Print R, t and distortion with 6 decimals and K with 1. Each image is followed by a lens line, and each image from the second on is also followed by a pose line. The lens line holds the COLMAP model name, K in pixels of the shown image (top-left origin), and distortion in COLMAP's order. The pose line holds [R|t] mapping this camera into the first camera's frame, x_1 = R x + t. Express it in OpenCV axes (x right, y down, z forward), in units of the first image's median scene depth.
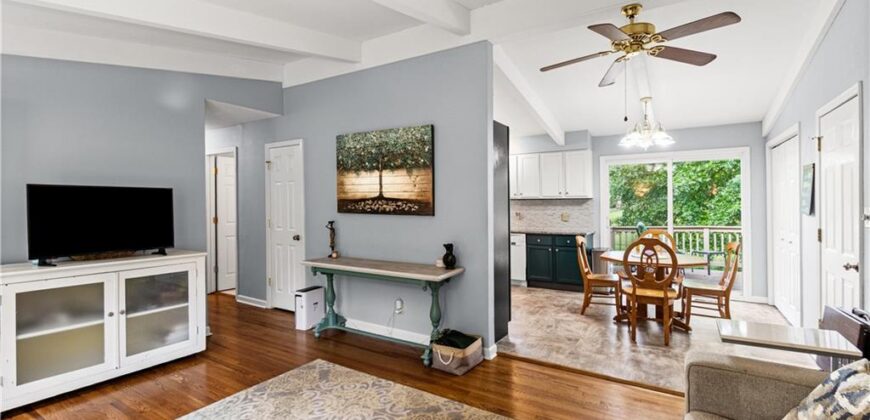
lens RADIAL K [[388.4, 0, 439.0], [0, 388.4, 205.9], [0, 0, 1]] dist [0.000763, -0.003070]
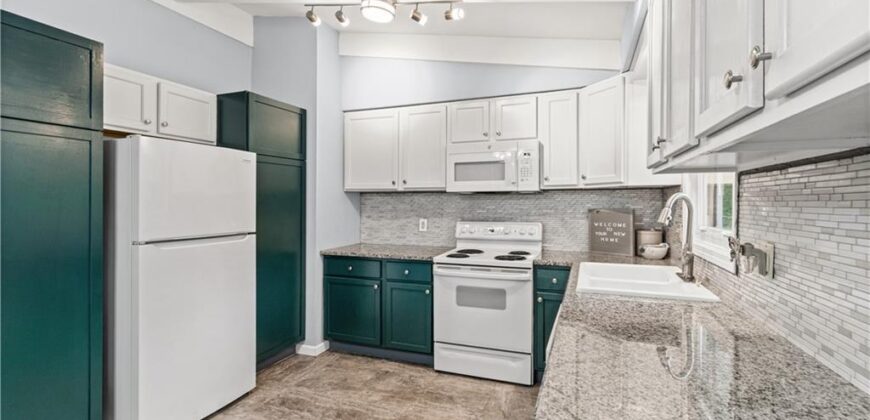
lens RADIAL K [[388.4, 0, 435.5], [0, 388.4, 204.5], [0, 0, 1]] dist [0.000763, -0.003070]
pose [[0.188867, 0.004519, -0.981992, 0.361574], [0.004349, 0.999976, 0.005439, -0.001172], [0.981993, -0.005297, 0.188842, 0.823307]]
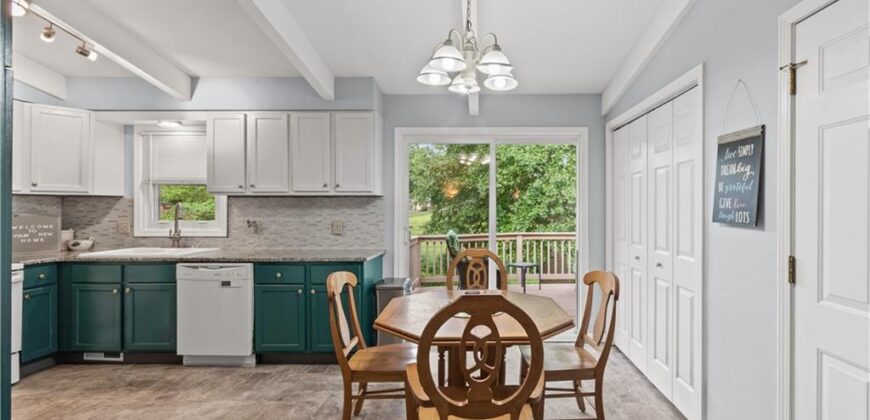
lens RADIAL K [[388.4, 0, 479.9], [0, 388.4, 210.2], [0, 0, 1]] dist [0.000763, -0.003070]
pose [[0.847251, 0.002383, 0.531188, 0.186515], [-0.003396, 0.999994, 0.000931, 0.001208], [-0.531183, -0.002593, 0.847253, 0.373831]]
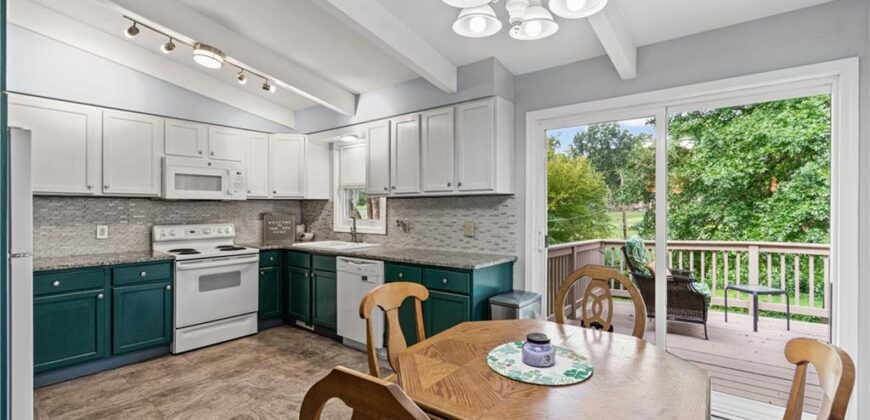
lens RADIAL K [[388.4, 0, 448.3], [0, 388.4, 211.4], [0, 0, 1]] dist [0.000763, -0.003070]
pose [[0.996018, 0.000345, -0.089149, 0.327452], [0.000584, 0.999946, 0.010385, -0.001672], [0.089148, -0.010396, 0.995964, 0.434333]]
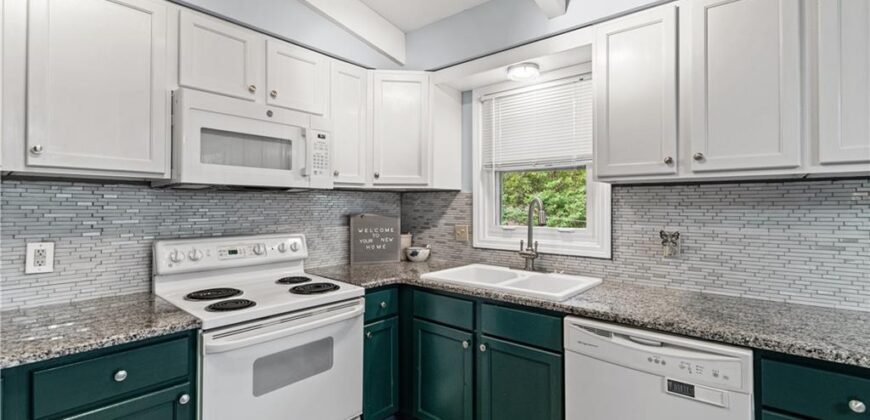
lens RADIAL K [[388.4, 0, 445.3], [0, 388.4, 207.8], [0, 0, 1]] dist [0.000763, -0.003070]
pose [[0.991049, 0.003499, -0.133452, 0.086793], [-0.002829, 0.999982, 0.005209, -0.000288], [0.133468, -0.004784, 0.991042, 0.715838]]
